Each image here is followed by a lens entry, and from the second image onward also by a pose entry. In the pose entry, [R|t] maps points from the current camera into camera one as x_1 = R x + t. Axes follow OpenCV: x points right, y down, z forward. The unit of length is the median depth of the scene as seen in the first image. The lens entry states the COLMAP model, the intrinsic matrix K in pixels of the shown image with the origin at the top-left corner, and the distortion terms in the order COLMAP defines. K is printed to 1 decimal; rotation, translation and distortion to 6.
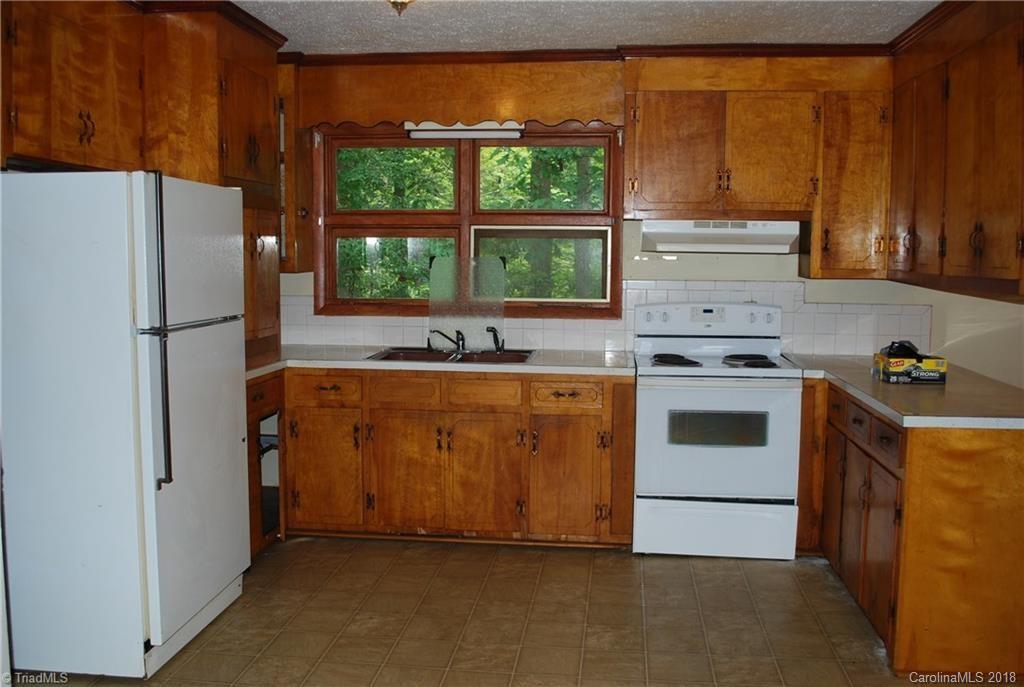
lens RADIAL K [[949.5, 0, 512.0], [0, 949.5, 343.5], [0, 0, 1]] dist [-0.071755, 0.008300]
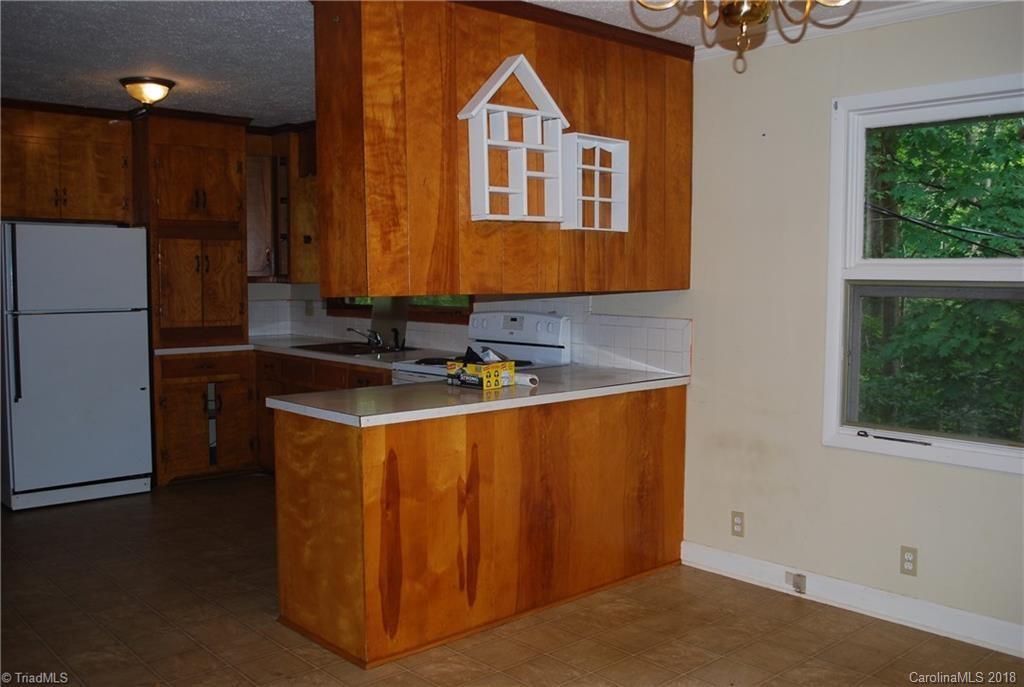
lens RADIAL K [[919.5, 0, 512.9], [0, 919.5, 386.8], [0, 0, 1]] dist [-0.110558, -0.004188]
pose [[0.763910, 0.076250, -0.640802, 1.131575], [-0.060941, 0.997081, 0.045994, -0.007496], [0.642439, 0.003916, 0.766327, 0.251146]]
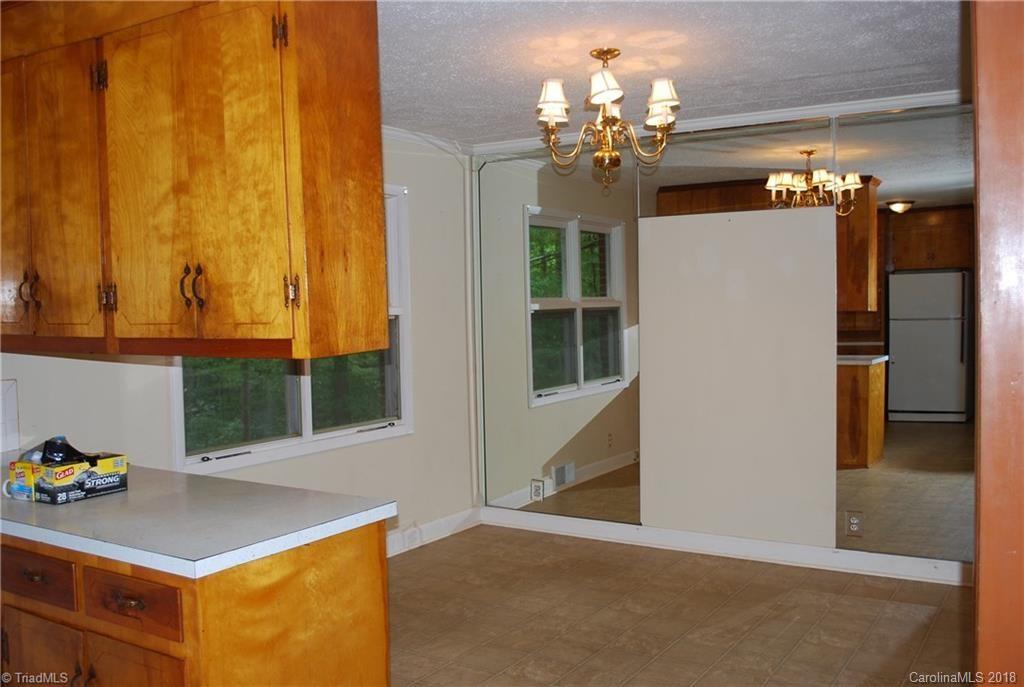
lens RADIAL K [[949.5, 0, 512.0], [0, 949.5, 343.5], [0, 0, 1]] dist [-0.071755, 0.008300]
pose [[0.440088, -0.055884, 0.896214, -0.040790], [0.107612, 0.994151, 0.009149, -0.042515], [-0.891483, 0.092417, 0.443527, 0.412362]]
